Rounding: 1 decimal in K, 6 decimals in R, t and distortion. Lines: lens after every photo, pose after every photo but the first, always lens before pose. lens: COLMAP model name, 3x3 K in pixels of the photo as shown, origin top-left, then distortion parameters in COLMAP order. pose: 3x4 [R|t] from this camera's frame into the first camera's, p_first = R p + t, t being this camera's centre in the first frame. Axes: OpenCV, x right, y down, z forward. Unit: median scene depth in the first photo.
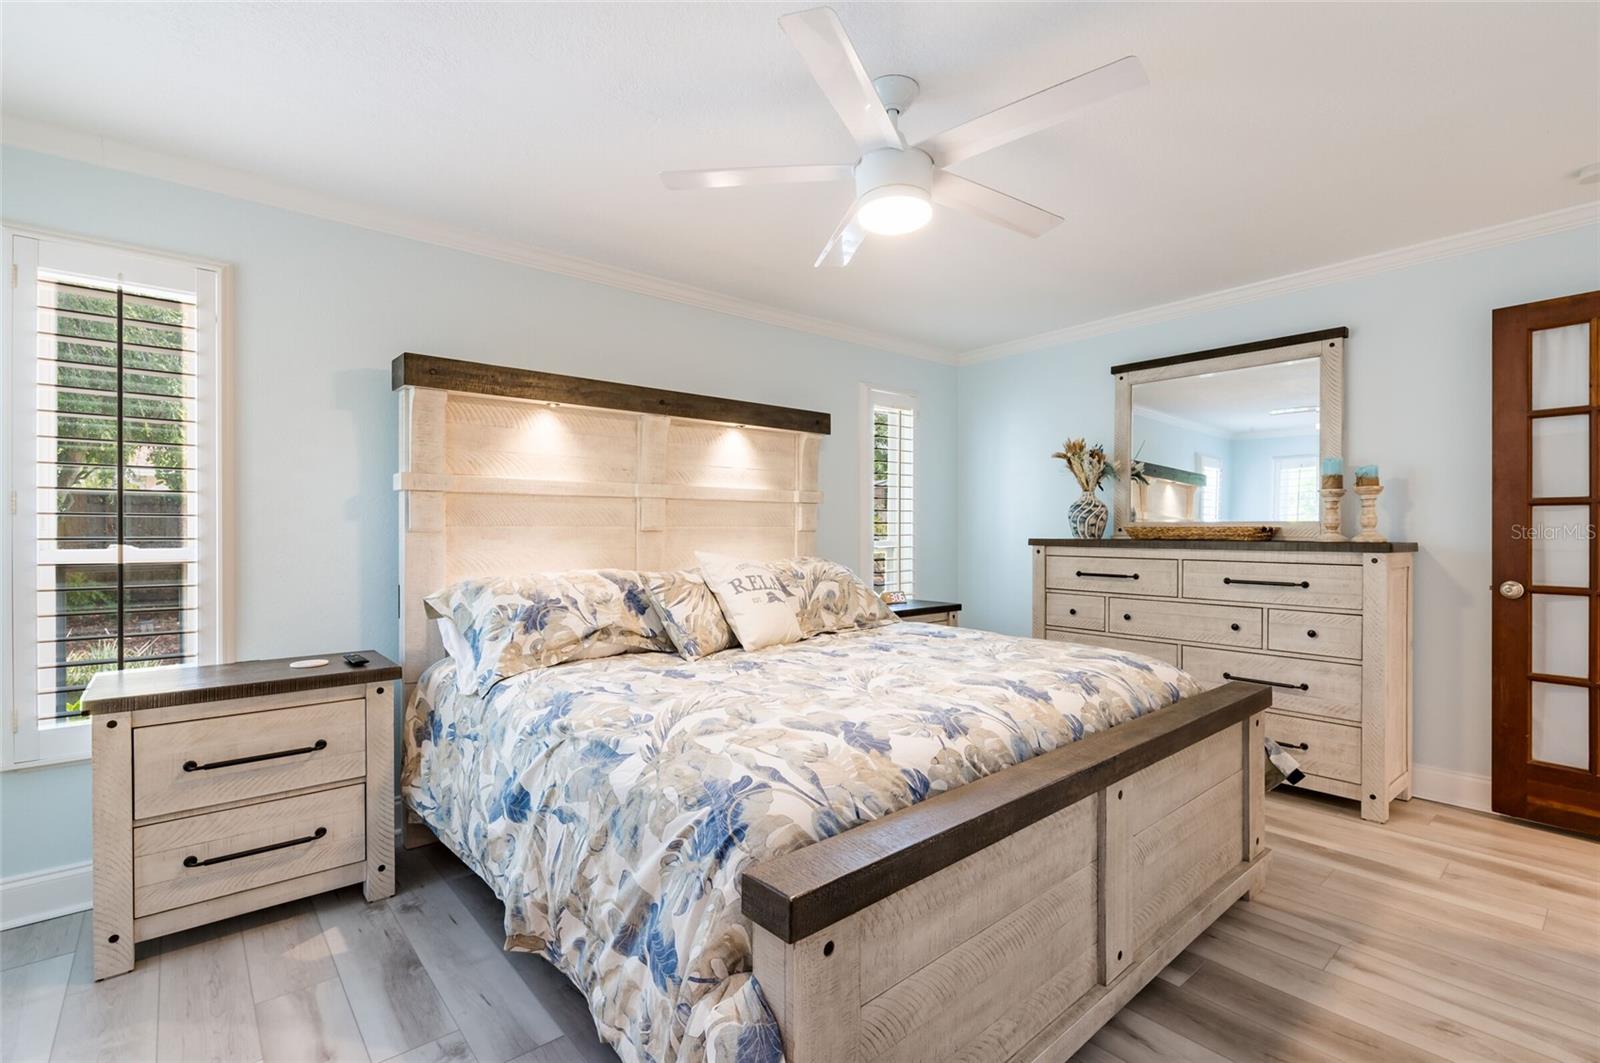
lens RADIAL K [[734.5, 0, 810.4], [0, 734.5, 527.3], [0, 0, 1]] dist [-0.002526, -0.000418]
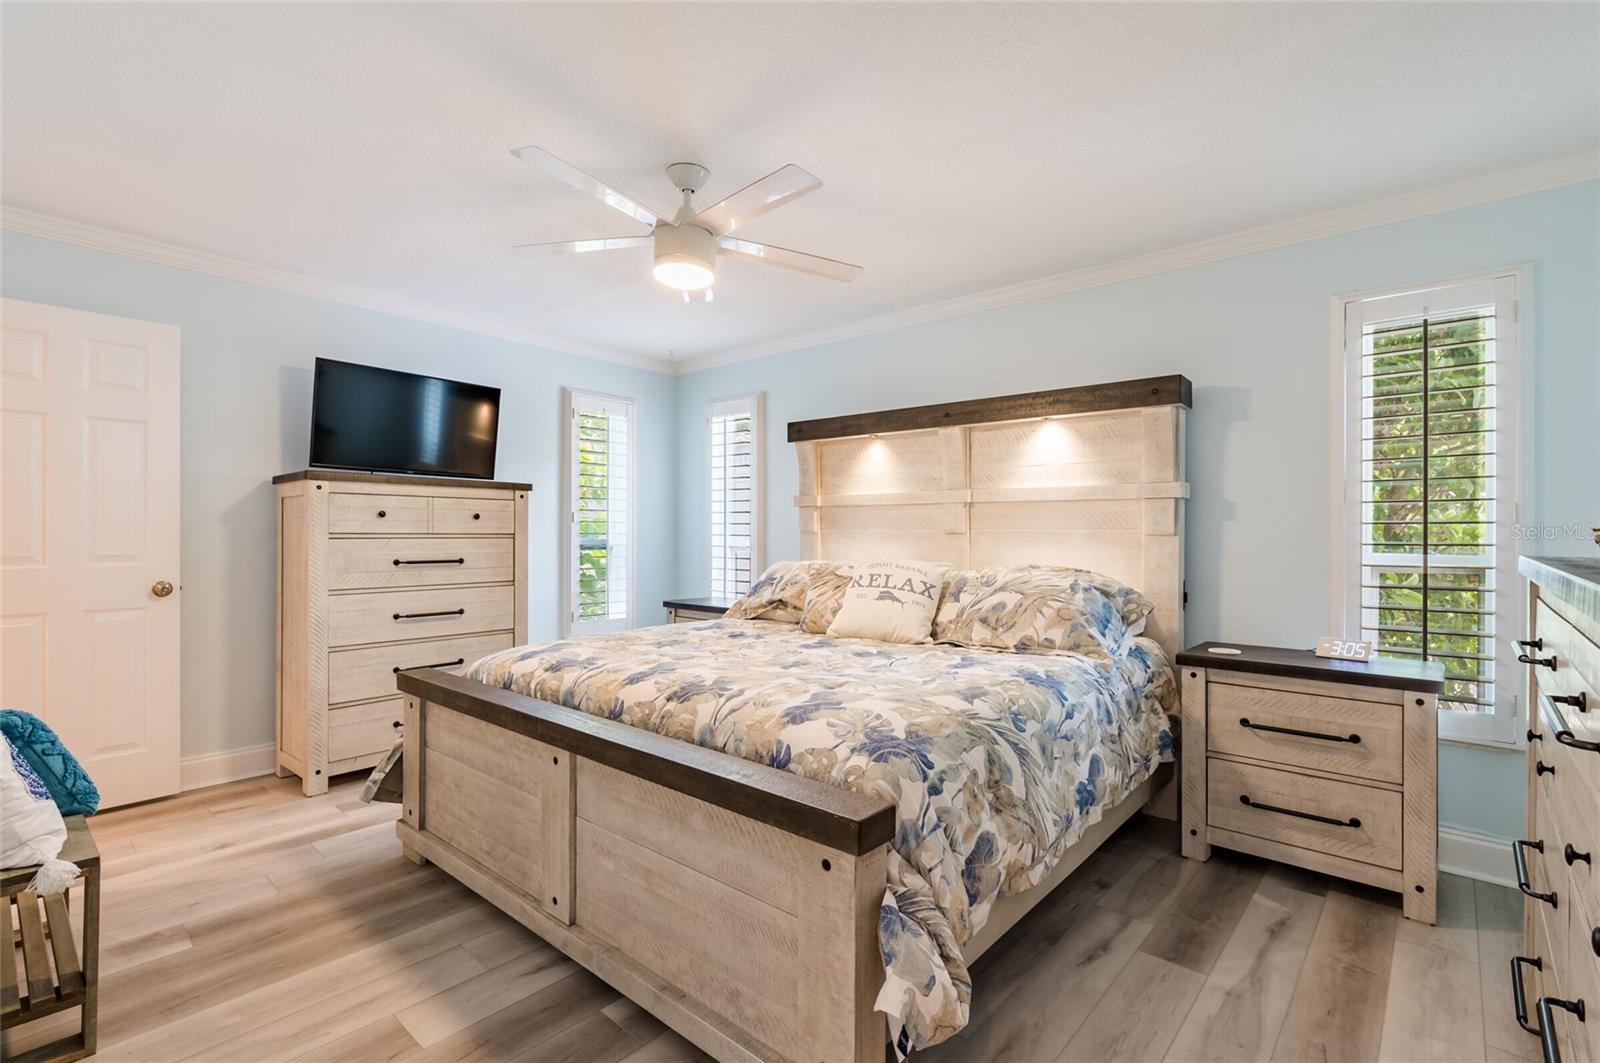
lens RADIAL K [[734.5, 0, 802.7], [0, 734.5, 531.1], [0, 0, 1]] dist [-0.002526, -0.000418]
pose [[0.124019, -0.000493, -0.992280, 0.834843], [-0.002361, 0.999997, -0.000792, 0.003090], [0.992277, 0.002441, 0.124017, 0.642964]]
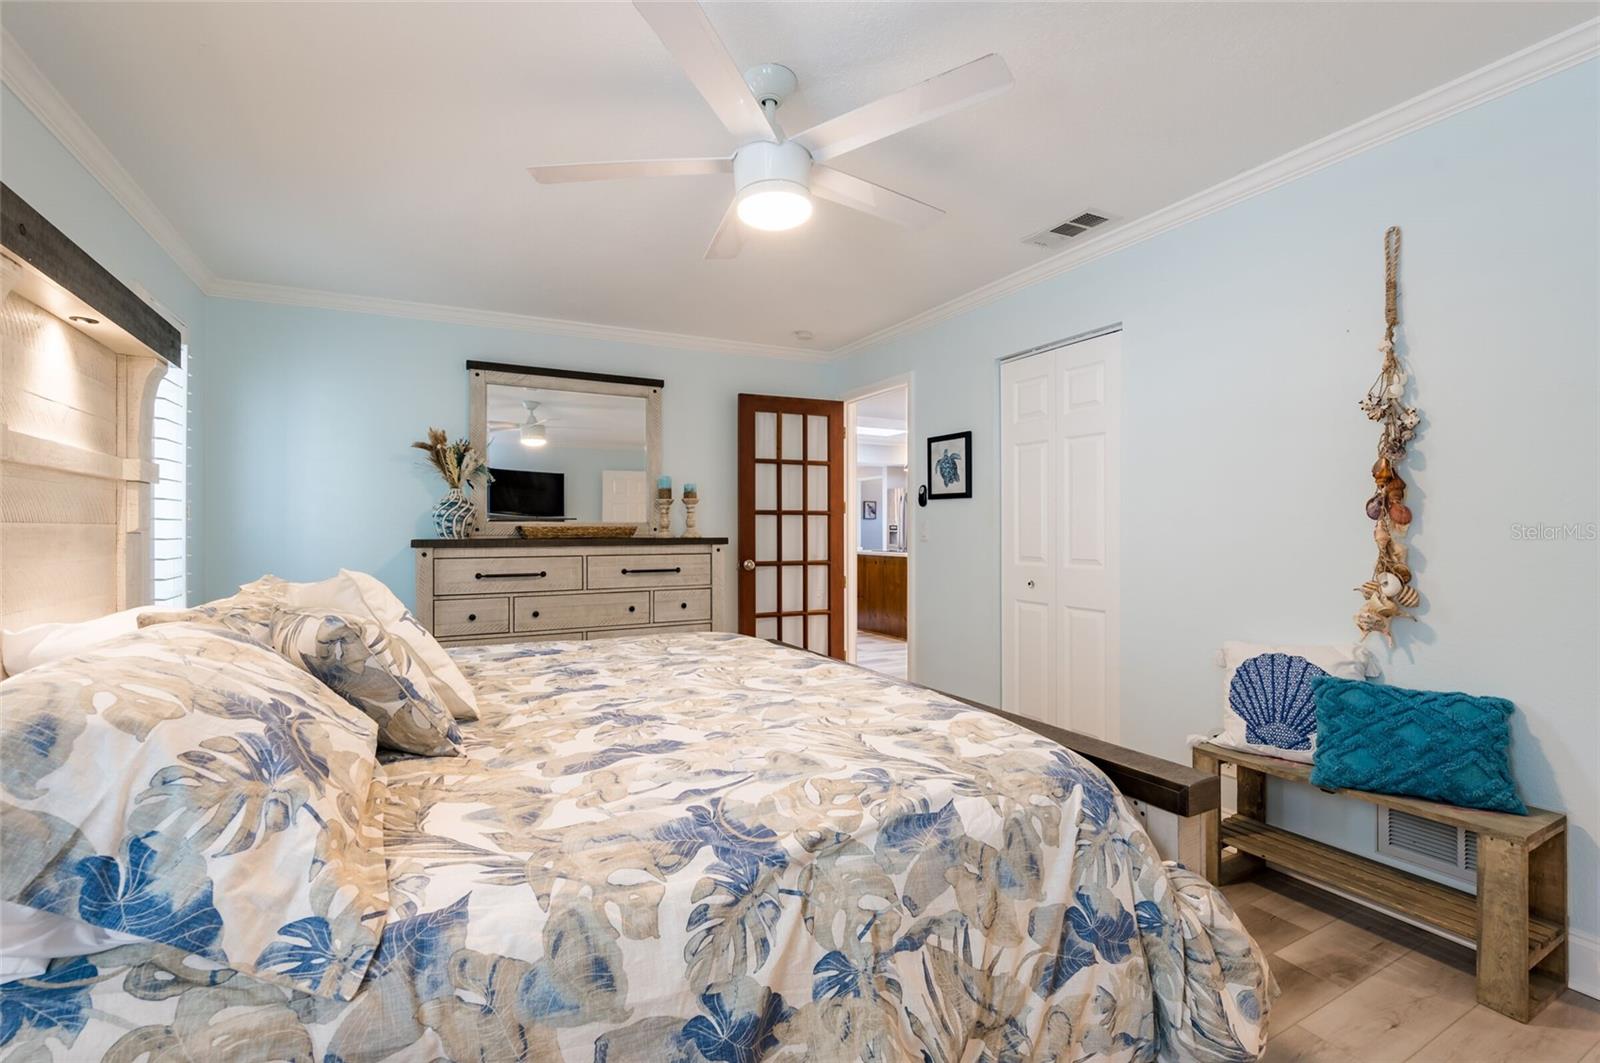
lens RADIAL K [[697.7, 0, 806.0], [0, 697.7, 529.1], [0, 0, 1]] dist [-0.002704, -0.000014]
pose [[0.217781, -0.000904, 0.975997, -0.492219], [-0.000373, 0.999999, 0.001010, 0.002366], [-0.975998, -0.000584, 0.217781, 0.470271]]
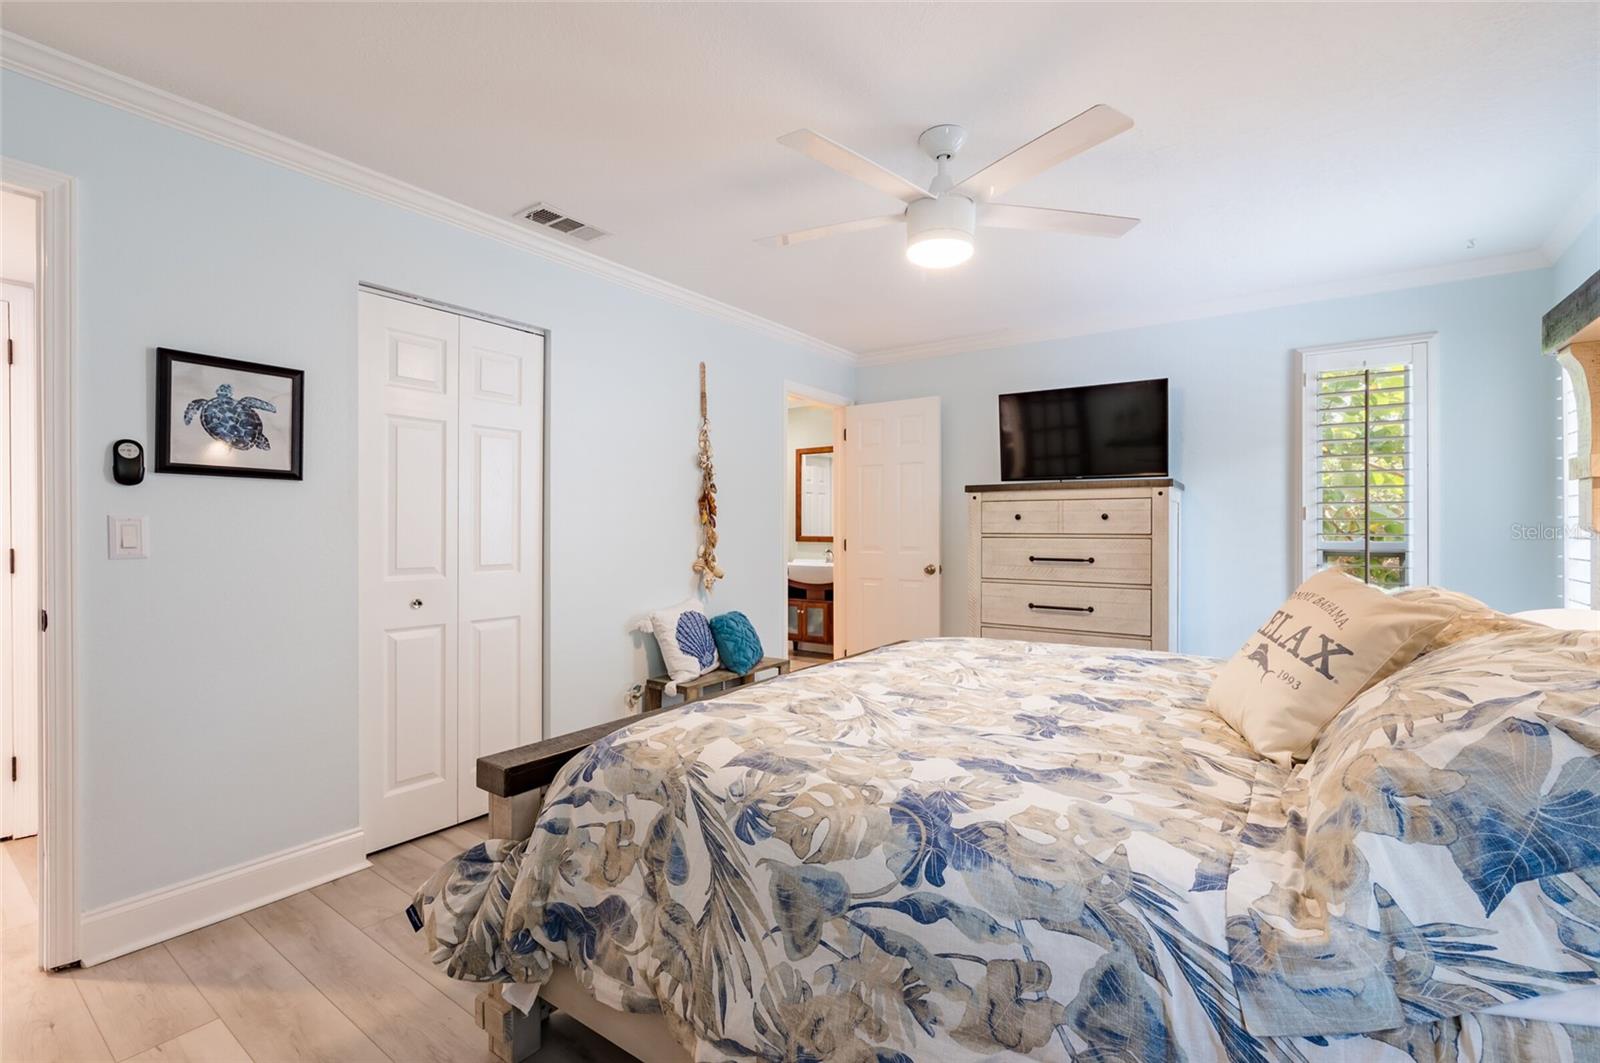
lens RADIAL K [[697.7, 0, 805.2], [0, 697.7, 532.5], [0, 0, 1]] dist [-0.002704, -0.000014]
pose [[-0.975333, 0.000287, -0.220737, 0.331997], [-0.000270, 0.999997, 0.002495, 0.002605], [0.220737, 0.002493, -0.975330, 1.237766]]
